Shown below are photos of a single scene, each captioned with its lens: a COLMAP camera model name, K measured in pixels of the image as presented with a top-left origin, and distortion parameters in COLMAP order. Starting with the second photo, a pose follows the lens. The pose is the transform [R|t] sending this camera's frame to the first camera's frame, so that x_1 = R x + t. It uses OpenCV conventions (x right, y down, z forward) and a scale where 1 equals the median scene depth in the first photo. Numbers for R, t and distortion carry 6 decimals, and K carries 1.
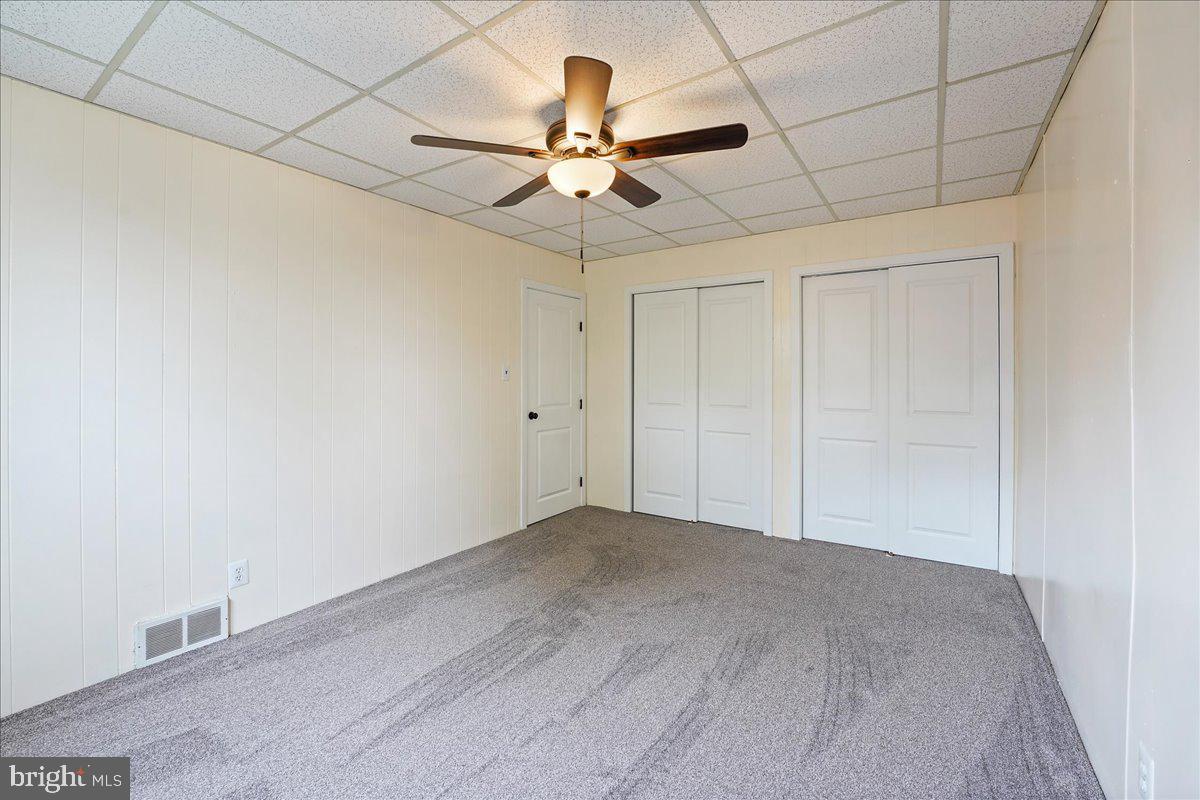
lens RADIAL K [[498.5, 0, 595.6], [0, 498.5, 384.6], [0, 0, 1]] dist [0.000371, 0.000004]
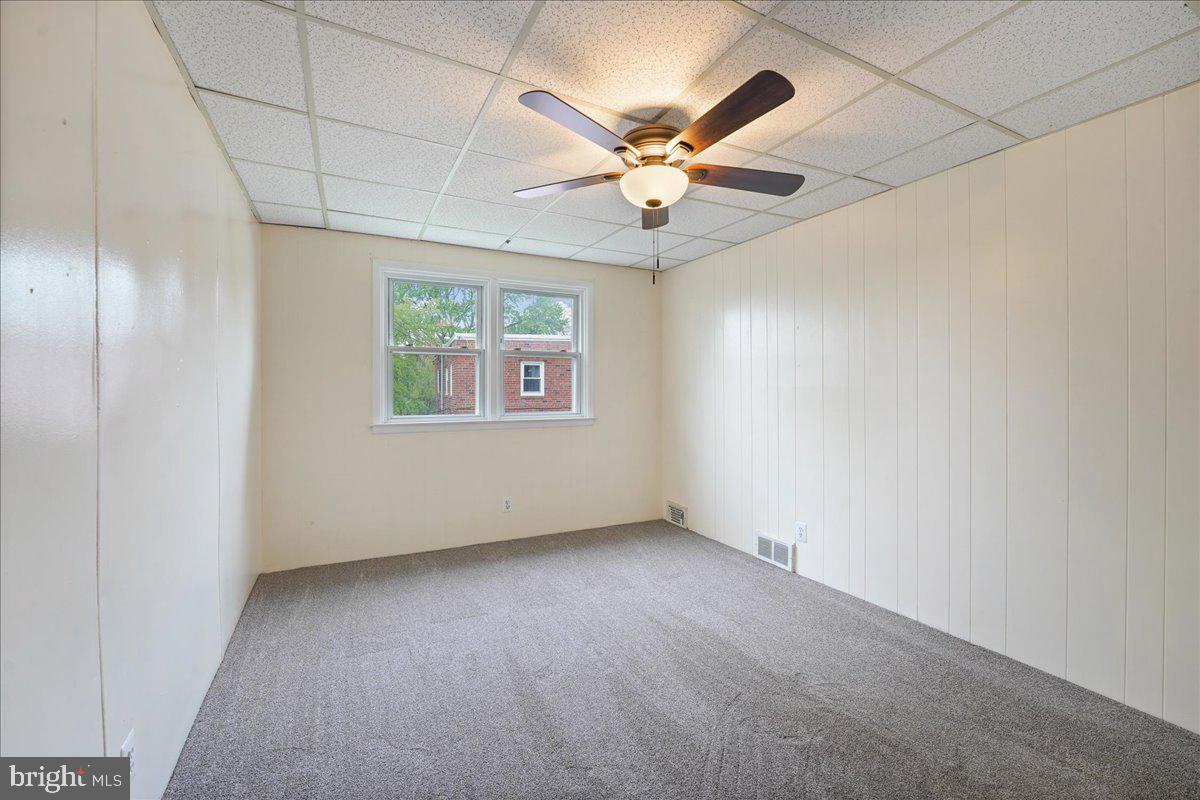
lens RADIAL K [[498.5, 0, 595.6], [0, 498.5, 384.6], [0, 0, 1]] dist [0.000371, 0.000004]
pose [[-0.469914, -0.008207, -0.882674, 0.802828], [-0.009210, 0.999948, -0.004394, -0.014940], [0.882664, 0.006065, -0.469966, 1.205163]]
